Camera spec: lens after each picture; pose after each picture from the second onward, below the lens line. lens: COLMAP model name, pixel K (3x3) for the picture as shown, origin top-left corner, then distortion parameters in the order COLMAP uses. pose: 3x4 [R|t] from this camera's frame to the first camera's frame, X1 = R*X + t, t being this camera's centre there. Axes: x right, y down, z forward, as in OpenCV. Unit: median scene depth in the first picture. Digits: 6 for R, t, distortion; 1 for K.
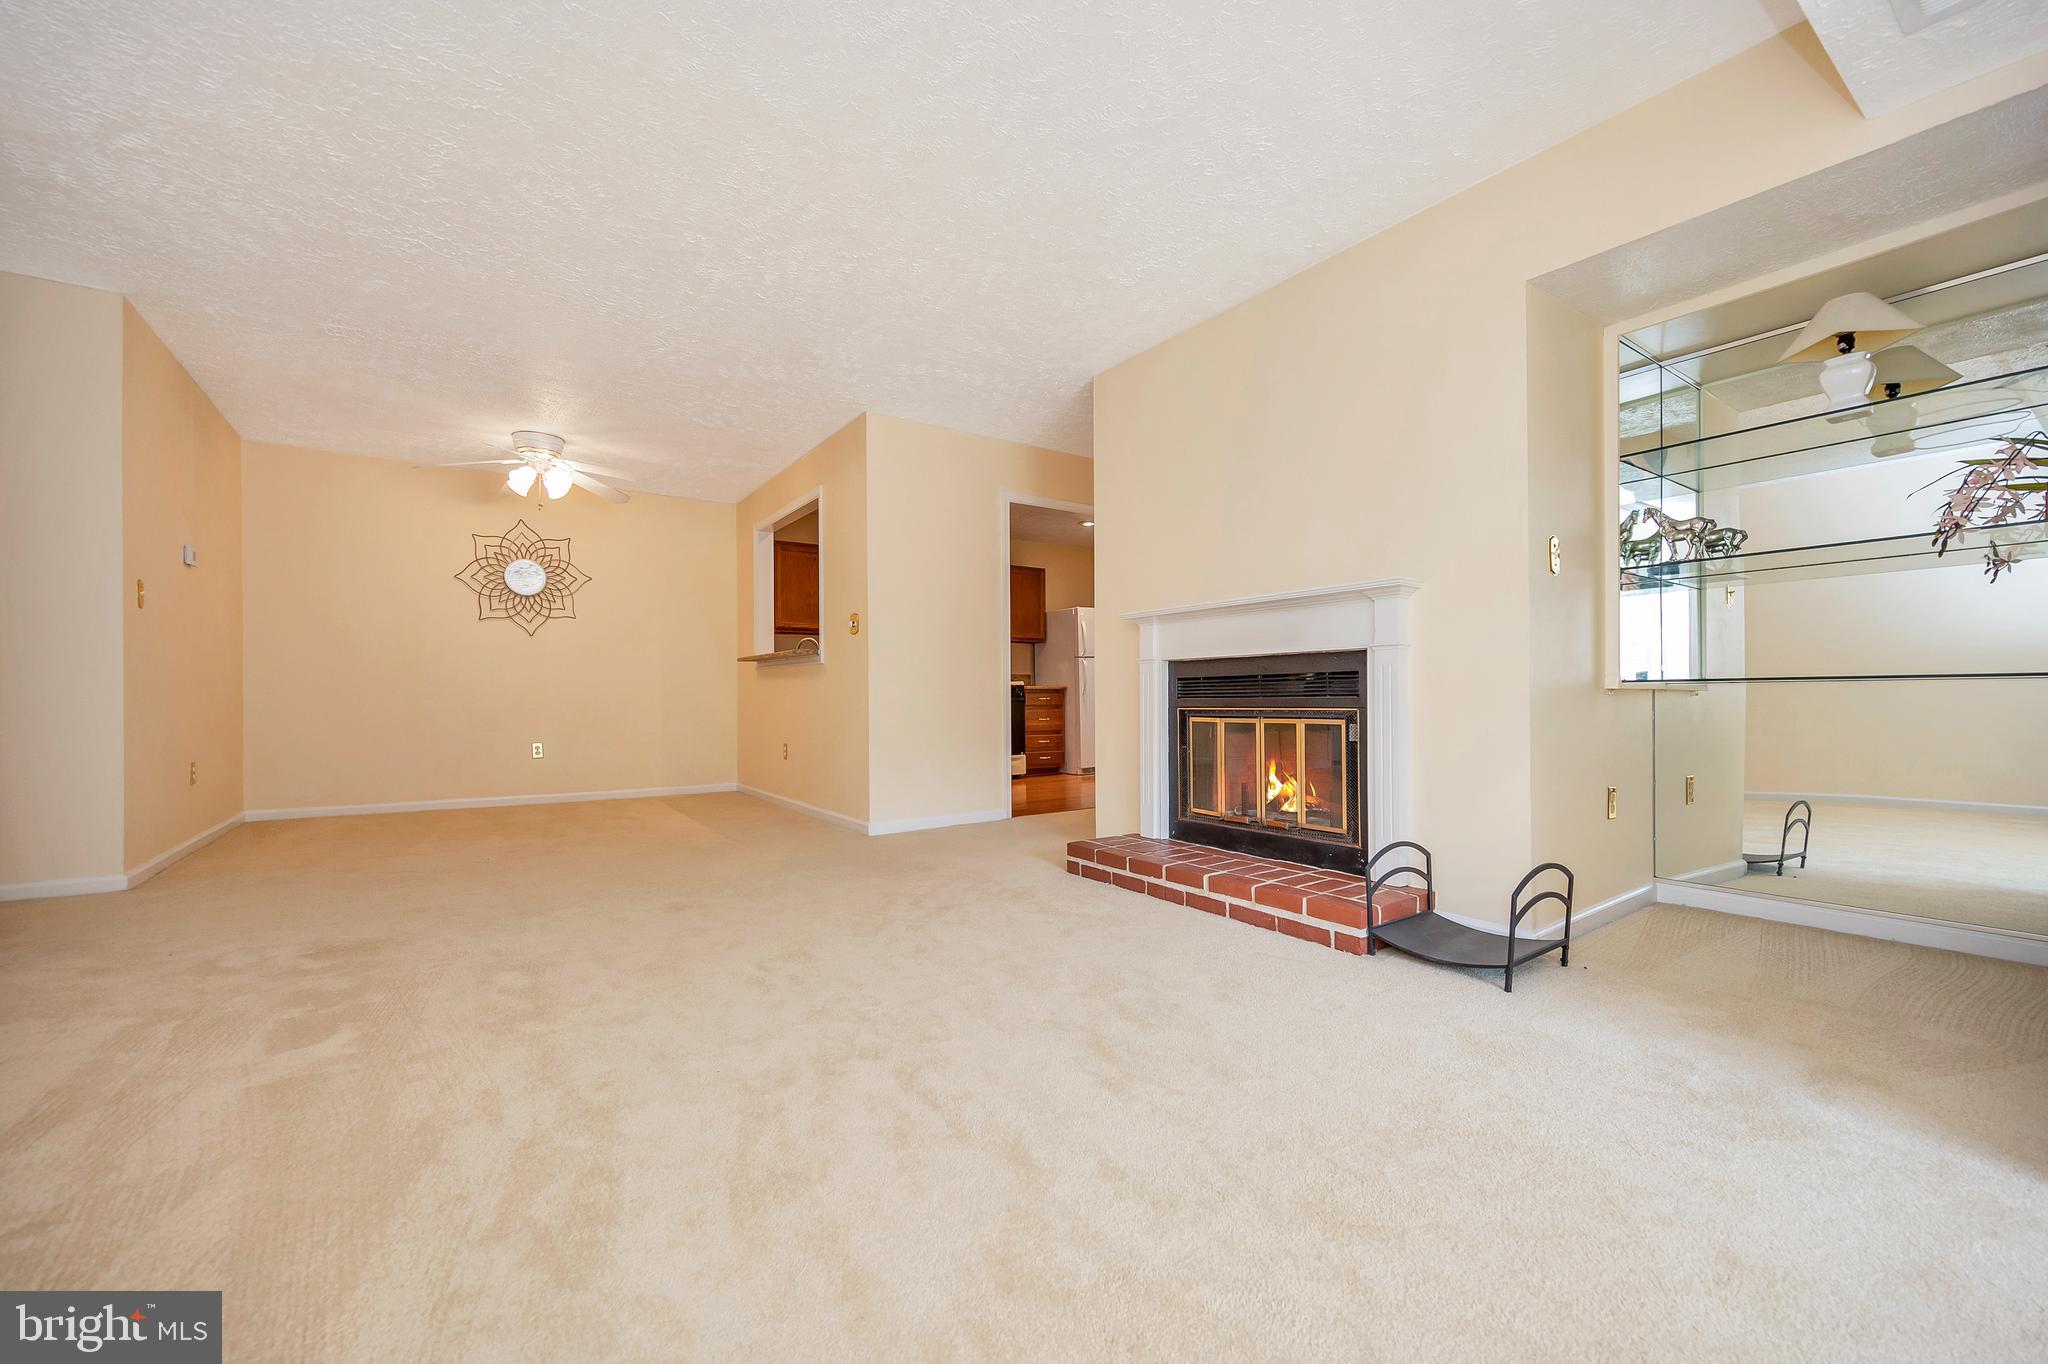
lens RADIAL K [[823.1, 0, 1033.9], [0, 823.1, 699.4], [0, 0, 1]] dist [0.001886, -0.000060]
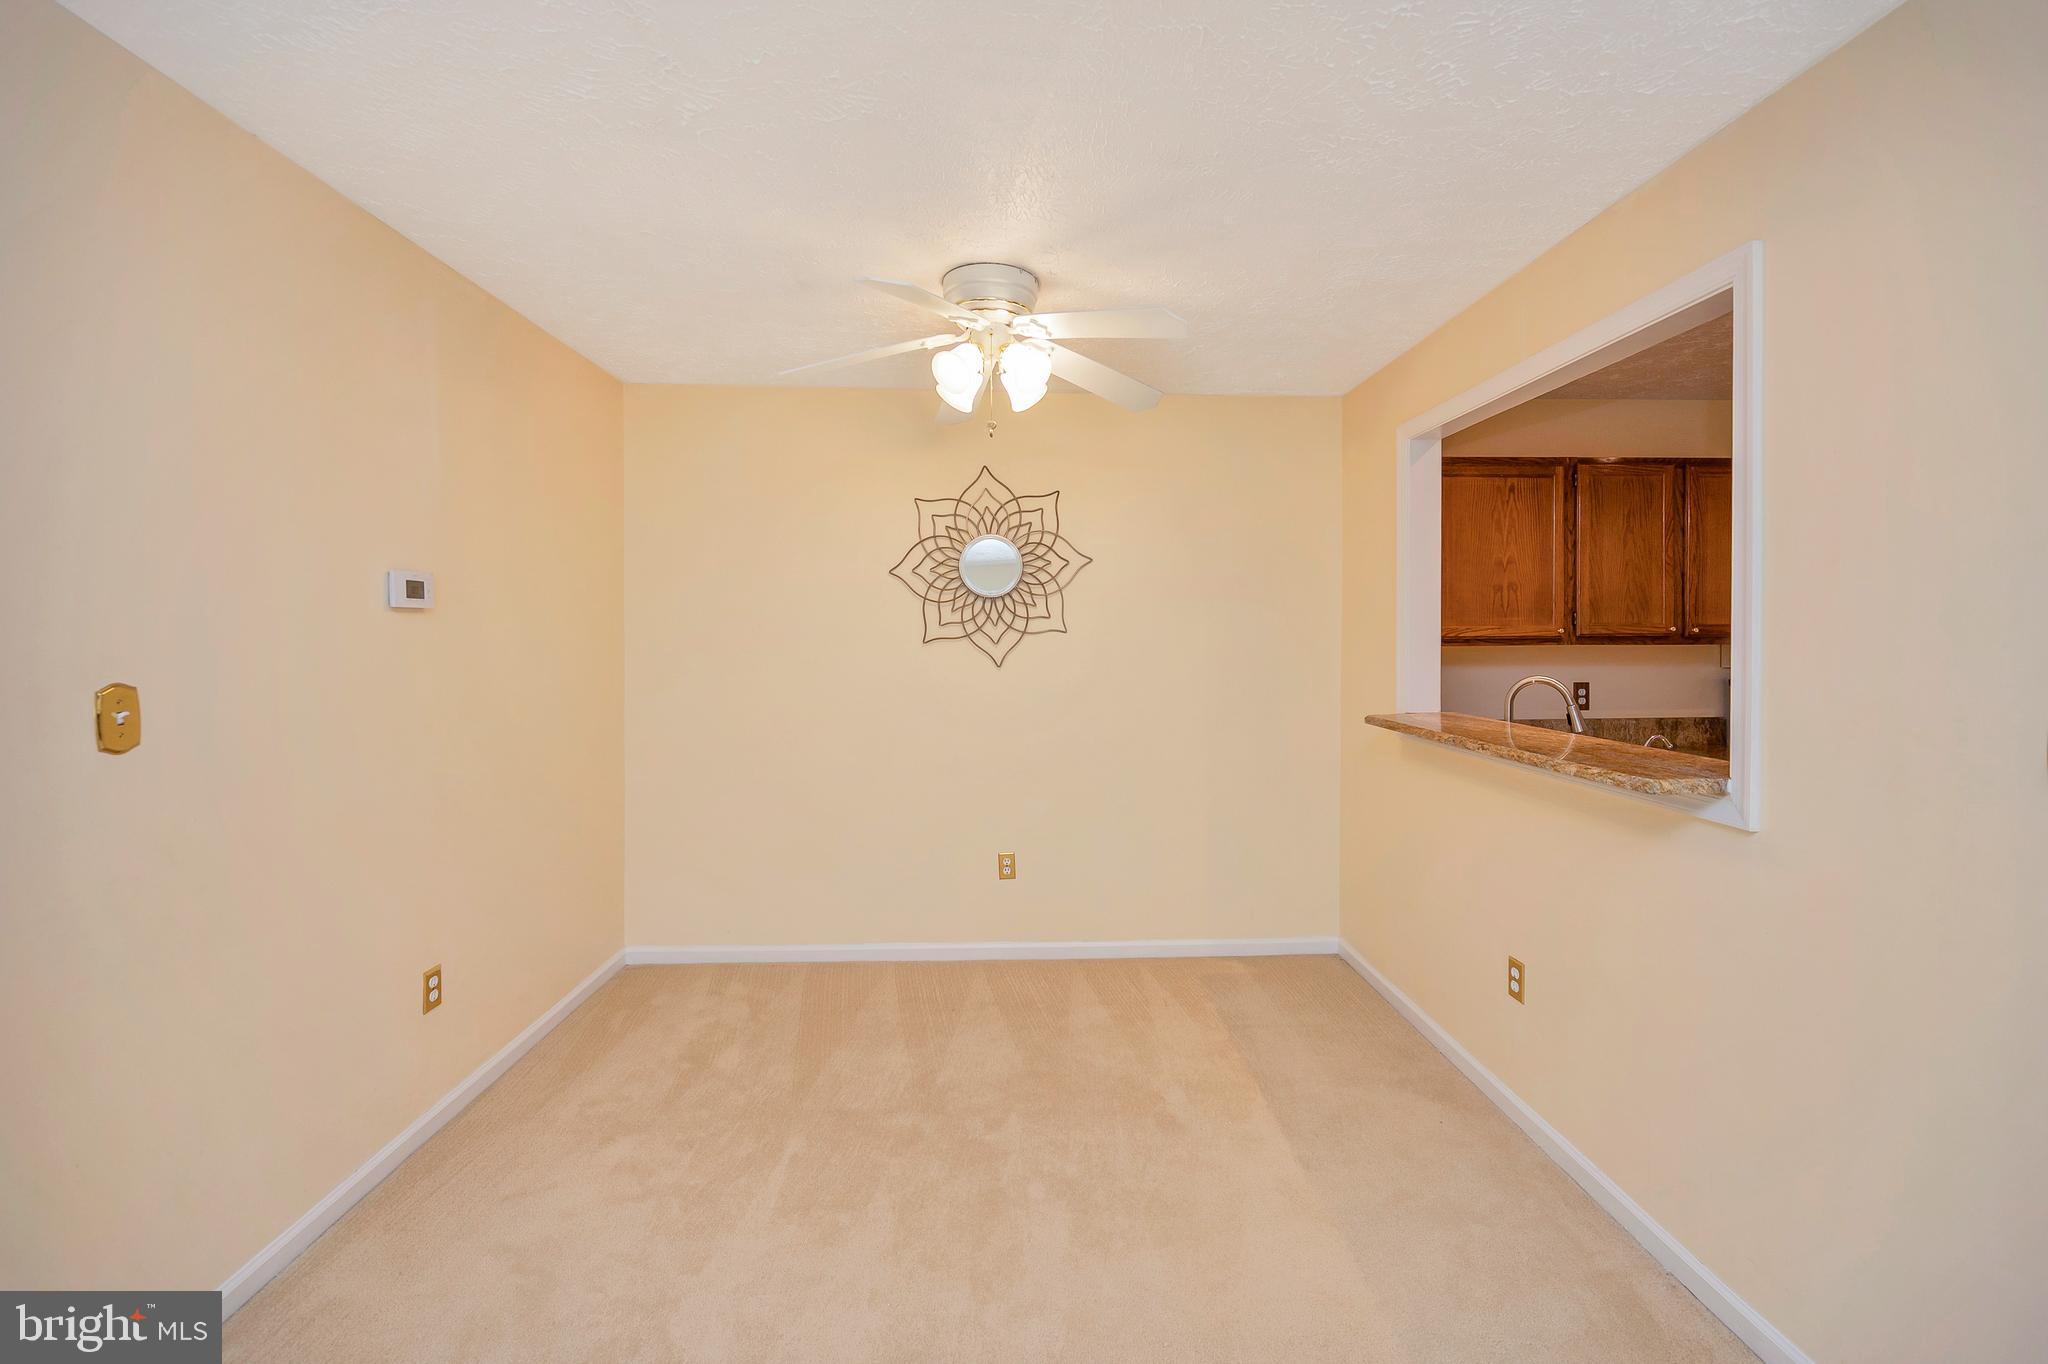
lens RADIAL K [[831.8, 0, 1036.5], [0, 831.8, 637.9], [0, 0, 1]] dist [-0.000555, -0.000682]
pose [[0.843070, 0.006126, -0.537769, -0.455849], [-0.004216, 0.999980, 0.004783, -0.165580], [0.537788, -0.001766, 0.843079, 0.866750]]
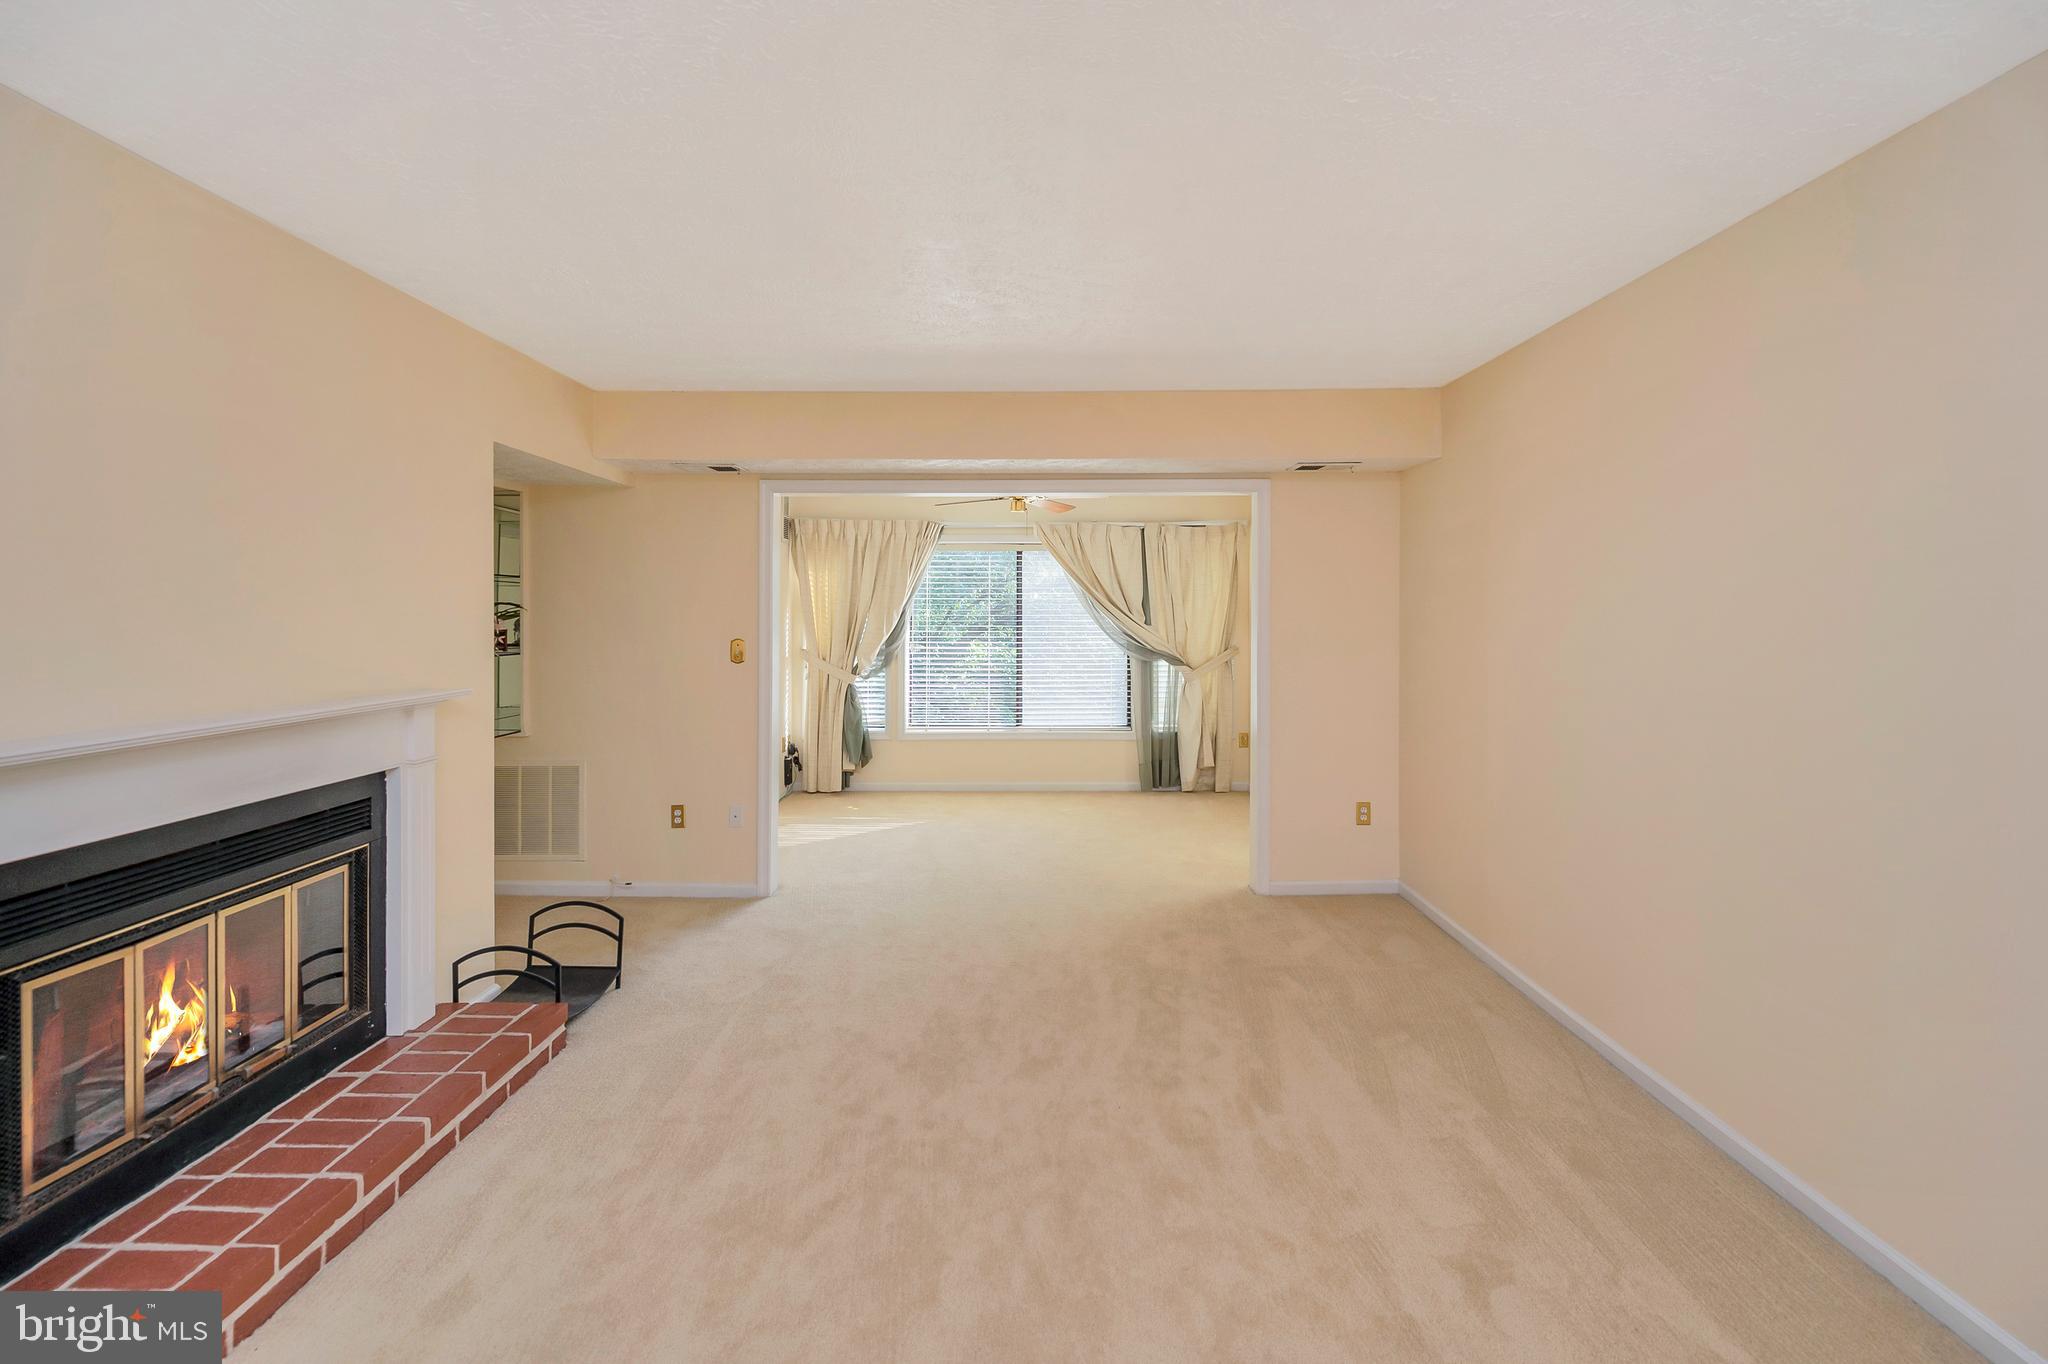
lens RADIAL K [[843.4, 0, 1041.7], [0, 843.4, 606.1], [0, 0, 1]] dist [-0.002407, -0.000648]
pose [[-0.823052, 0.007365, 0.567919, -0.510188], [0.003964, 0.999966, -0.007222, -0.174214], [-0.567953, -0.003693, -0.823053, 1.048653]]
